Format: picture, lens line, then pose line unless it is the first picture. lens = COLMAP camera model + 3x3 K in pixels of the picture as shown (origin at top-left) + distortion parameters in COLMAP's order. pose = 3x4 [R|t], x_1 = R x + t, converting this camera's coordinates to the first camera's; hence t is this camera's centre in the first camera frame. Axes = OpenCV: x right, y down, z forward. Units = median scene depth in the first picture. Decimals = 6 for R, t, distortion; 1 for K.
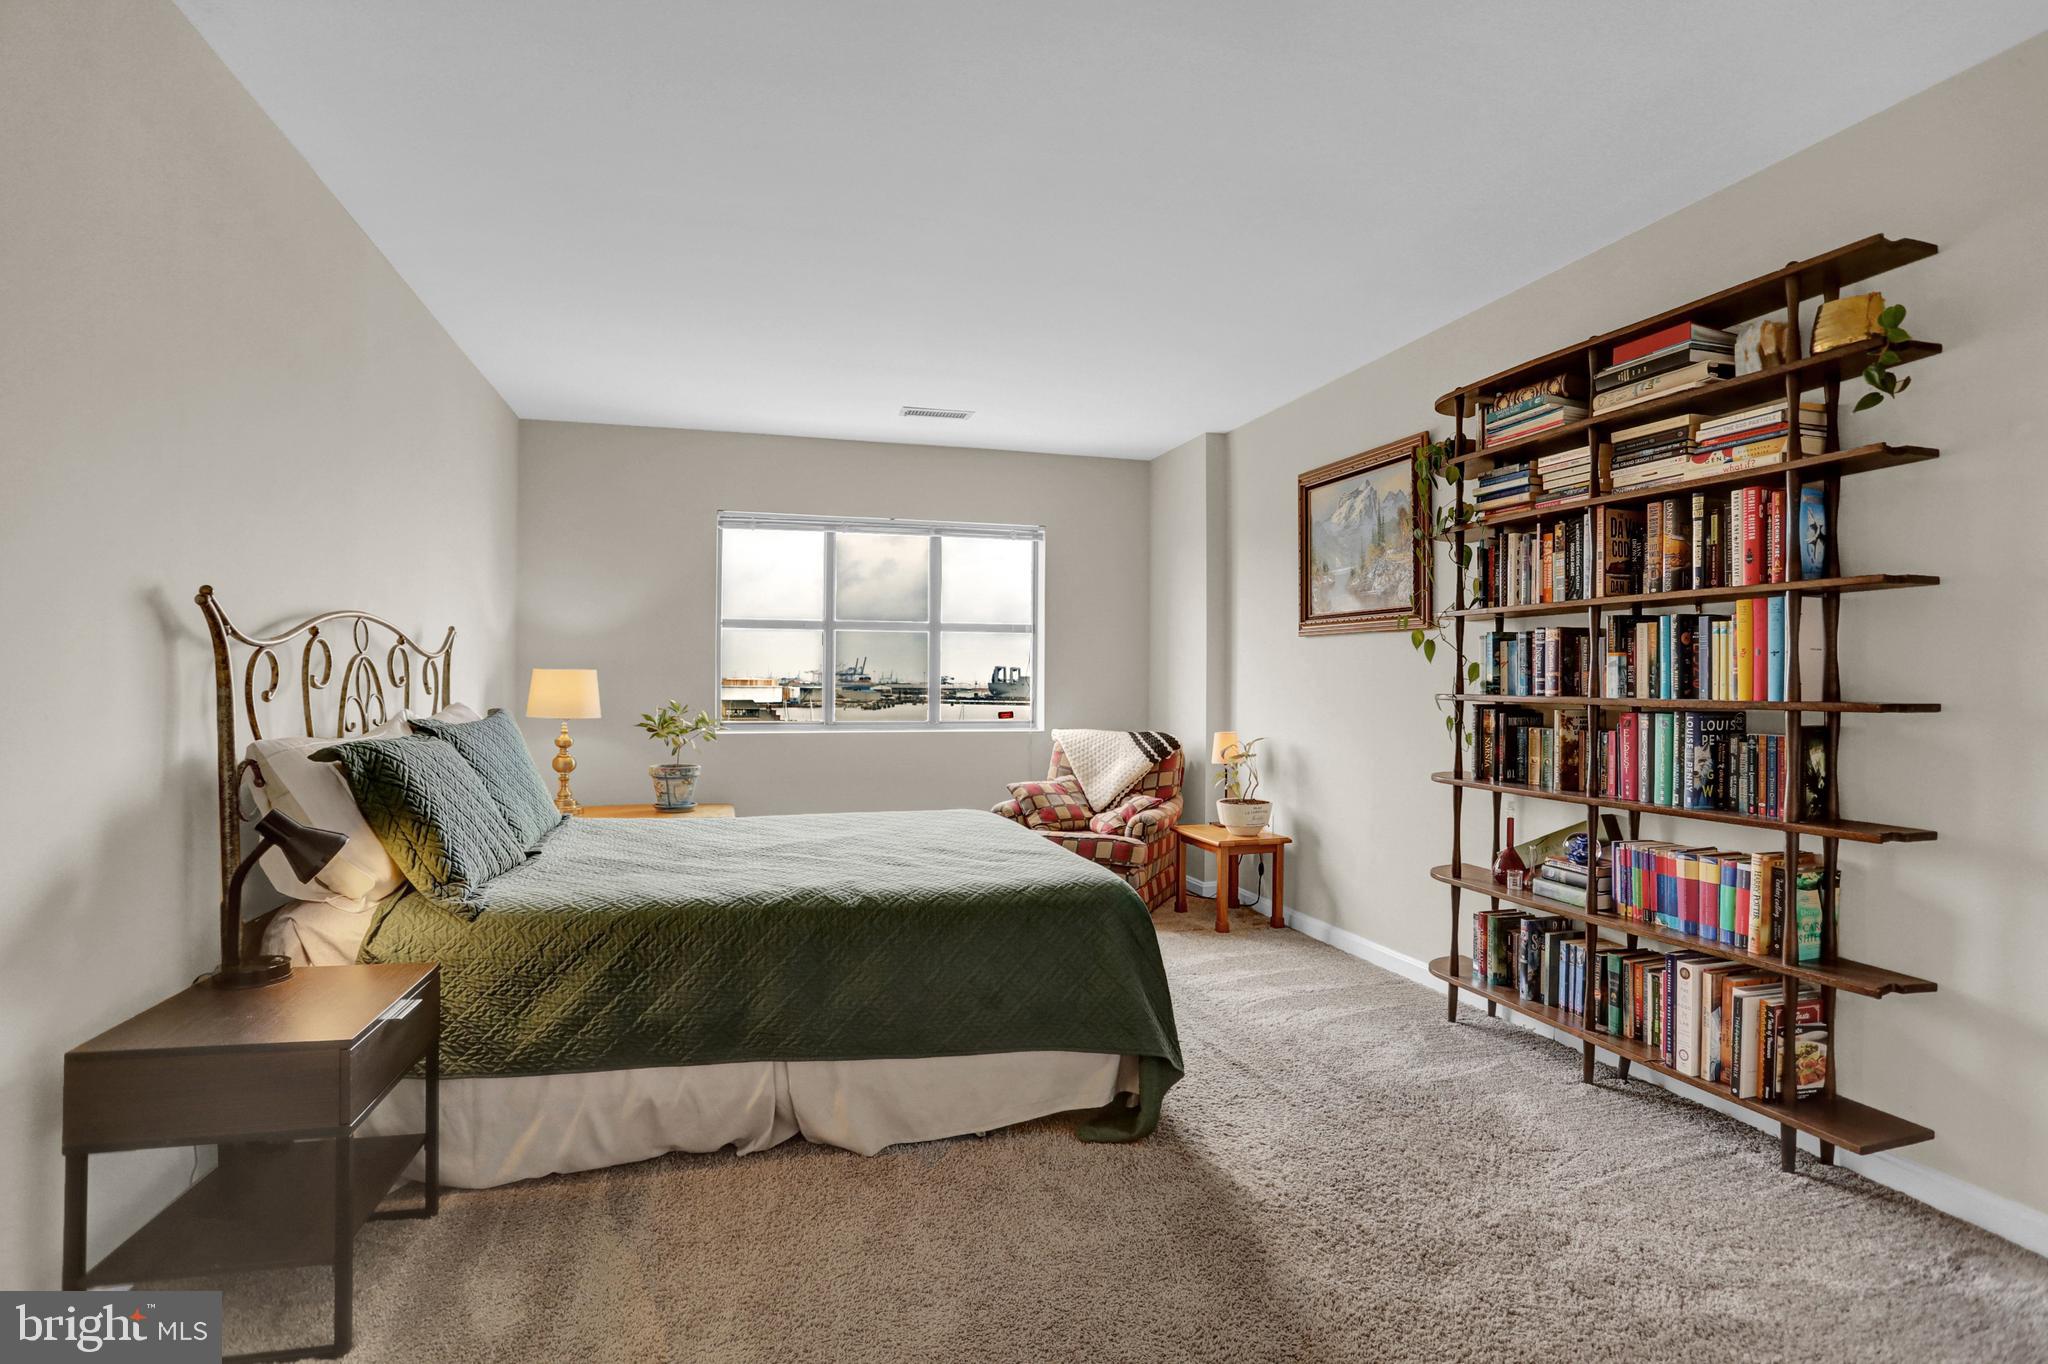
lens RADIAL K [[975.3, 0, 1018.4], [0, 975.3, 677.5], [0, 0, 1]] dist [-0.039237, 0.000180]
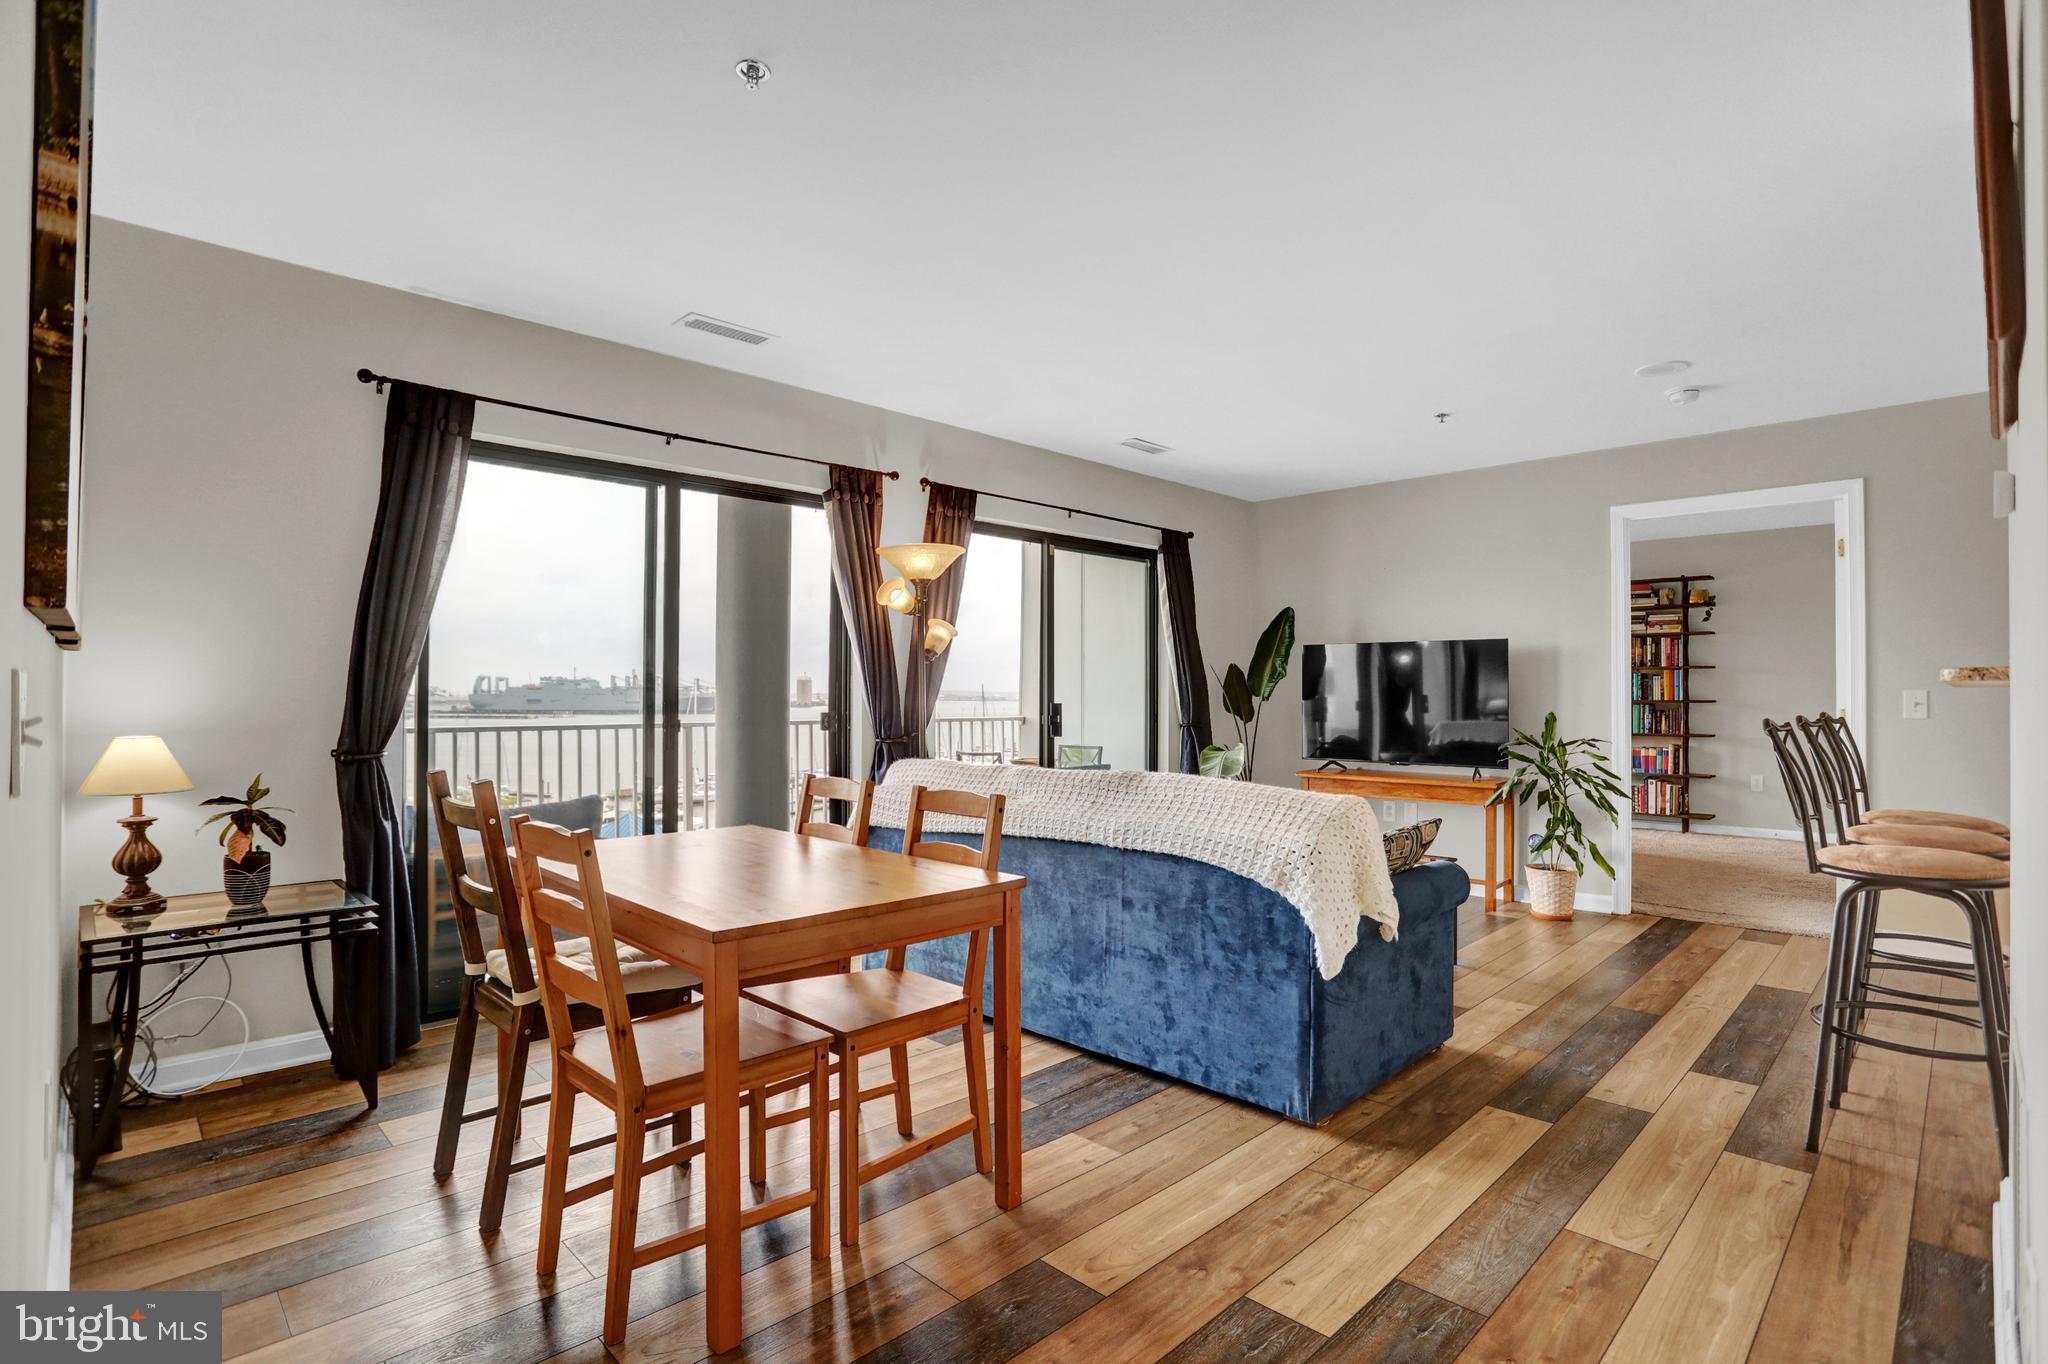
lens RADIAL K [[975.3, 0, 1027.0], [0, 975.3, 690.2], [0, 0, 1]] dist [-0.039237, 0.000180]
pose [[0.872395, -0.001550, 0.488800, -2.868746], [0.000414, 0.999997, 0.002433, -0.020079], [-0.488802, -0.001920, 0.872393, -0.859064]]
